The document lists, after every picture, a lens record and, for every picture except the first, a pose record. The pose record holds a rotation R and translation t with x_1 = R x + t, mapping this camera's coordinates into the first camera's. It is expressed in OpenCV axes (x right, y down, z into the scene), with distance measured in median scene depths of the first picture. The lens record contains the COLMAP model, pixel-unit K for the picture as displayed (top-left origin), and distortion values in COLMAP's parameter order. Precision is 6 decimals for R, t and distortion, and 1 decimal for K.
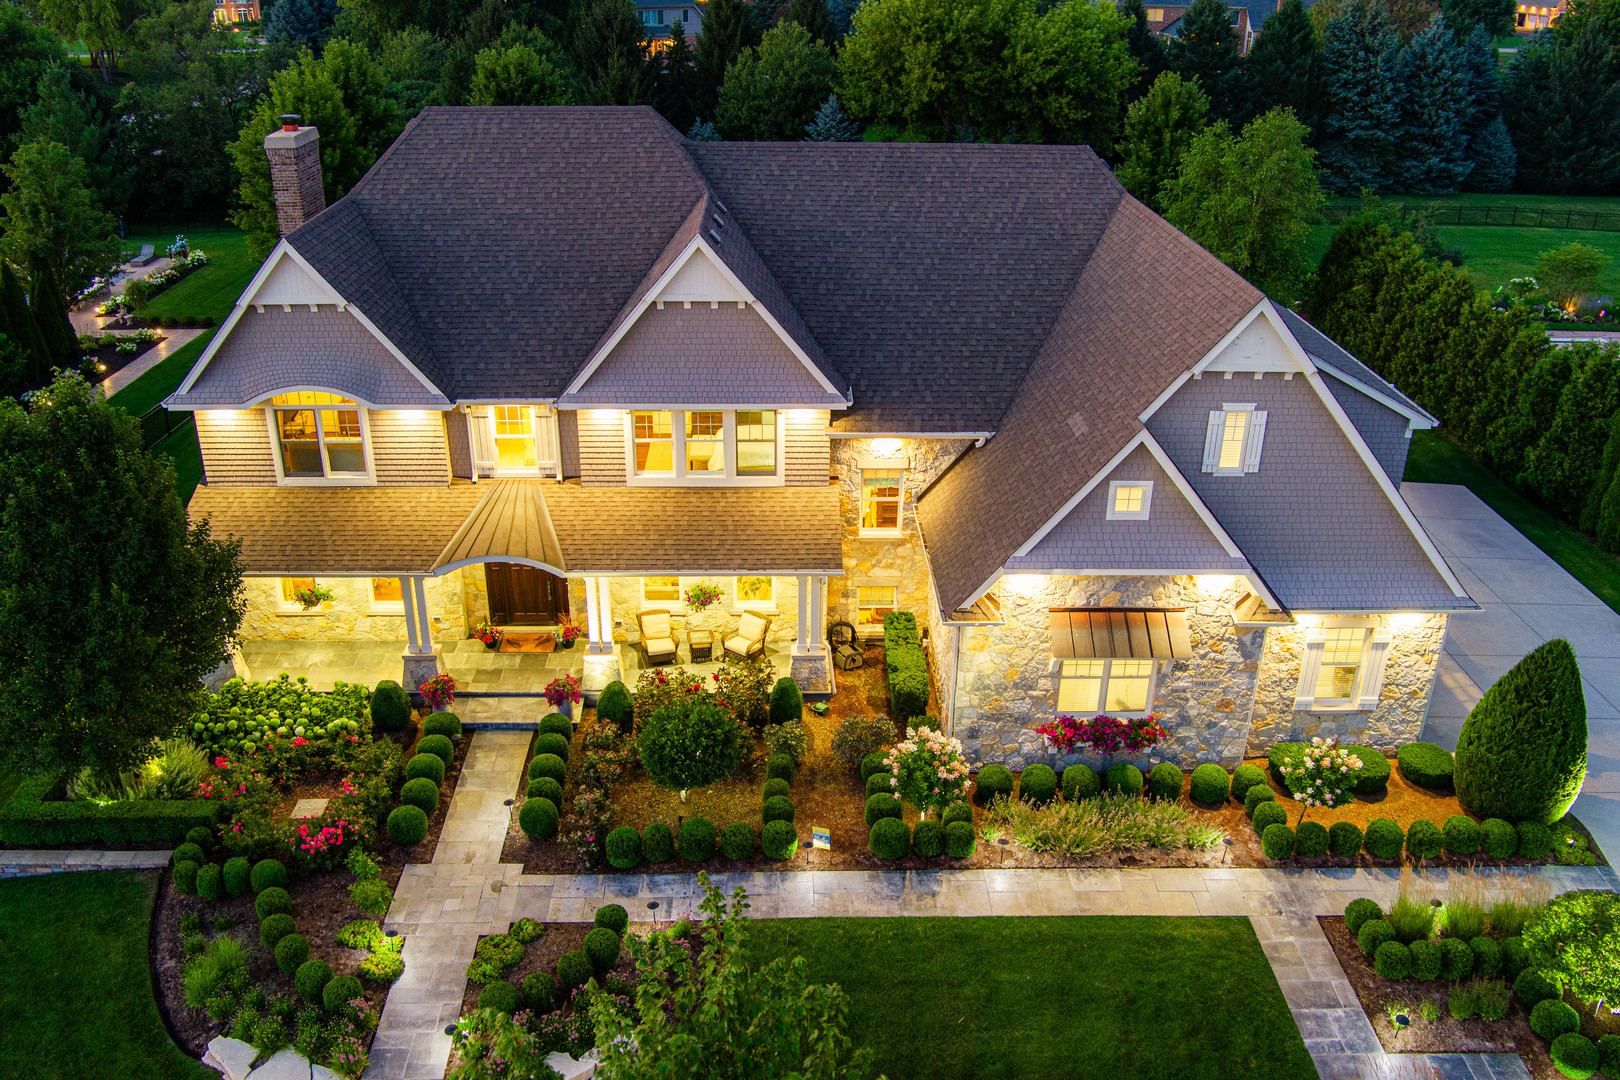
lens RADIAL K [[1331.2, 0, 810.0], [0, 1331.2, 540.0], [0, 0, 1]] dist [-0.079172, 0.011797]
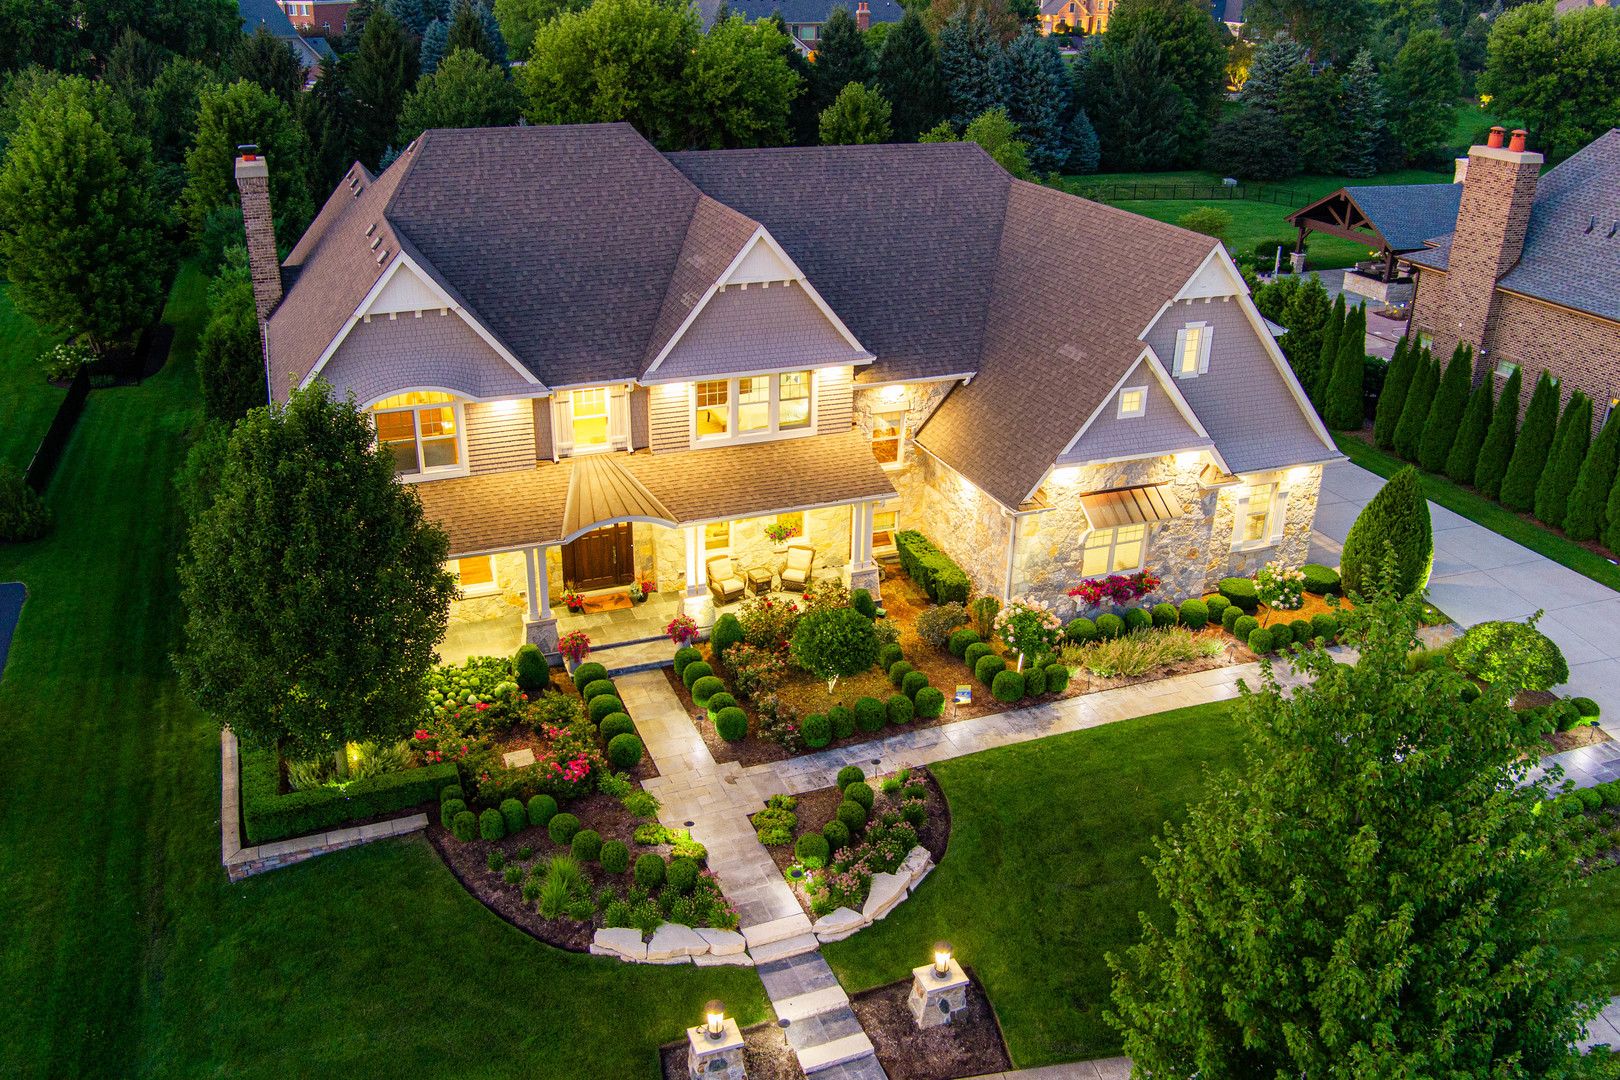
lens RADIAL K [[1331.2, 0, 810.0], [0, 1331.2, 540.0], [0, 0, 1]] dist [-0.079172, 0.011797]
pose [[0.937240, -0.136571, 0.320827, -0.433666], [0.140817, 0.989985, 0.010049, 0.040947], [-0.318986, 0.035759, 0.947085, -0.124342]]
